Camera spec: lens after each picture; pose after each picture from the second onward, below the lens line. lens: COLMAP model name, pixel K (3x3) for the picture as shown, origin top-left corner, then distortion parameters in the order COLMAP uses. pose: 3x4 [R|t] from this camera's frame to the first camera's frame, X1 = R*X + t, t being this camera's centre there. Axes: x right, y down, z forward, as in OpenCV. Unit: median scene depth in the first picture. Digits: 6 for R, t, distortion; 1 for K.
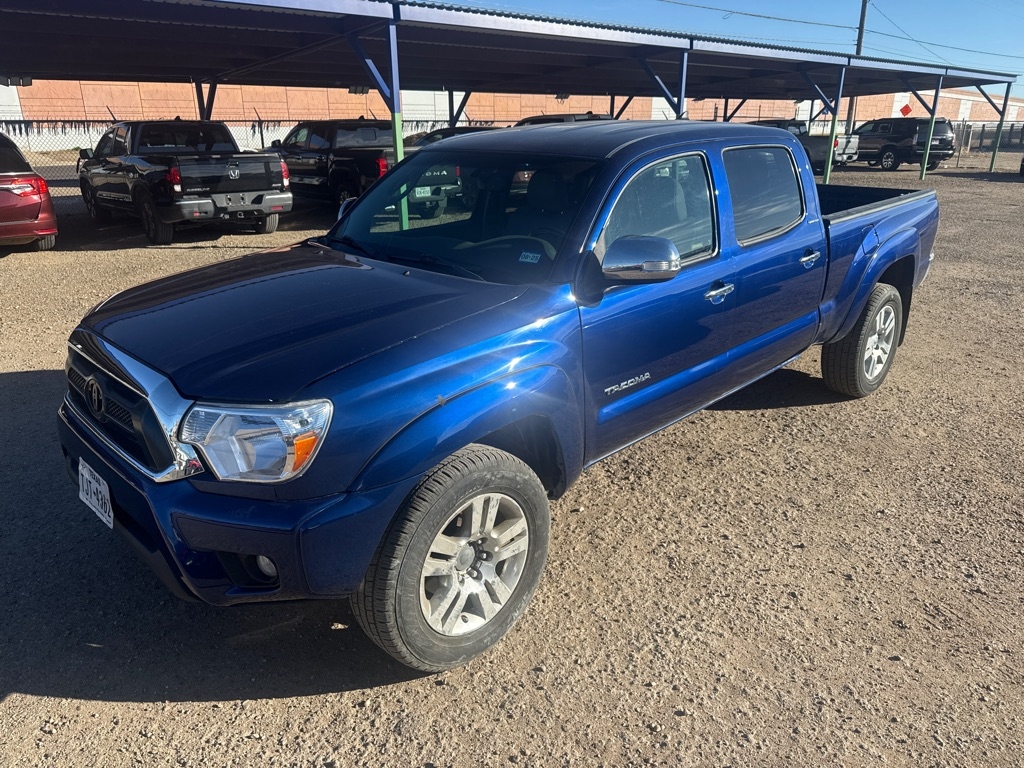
lens RADIAL K [[770.4, 0, 511.0], [0, 770.4, 386.3], [0, 0, 1]] dist [-0.000080, -0.002397]
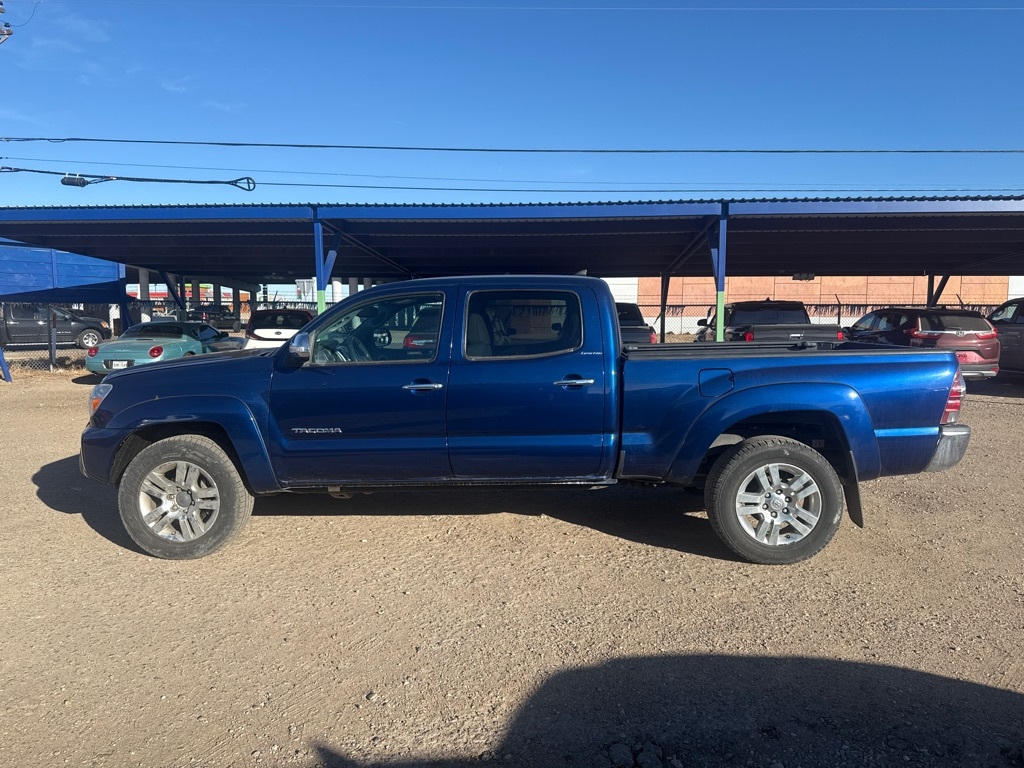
lens RADIAL K [[732.6, 0, 508.8], [0, 732.6, 378.0], [0, 0, 1]] dist [0.032245, -0.037137]
pose [[0.640166, 0.062877, -0.765659, 0.670303], [-0.254408, 0.957761, -0.134056, -0.002673], [0.724889, 0.280608, 0.629122, 0.159083]]
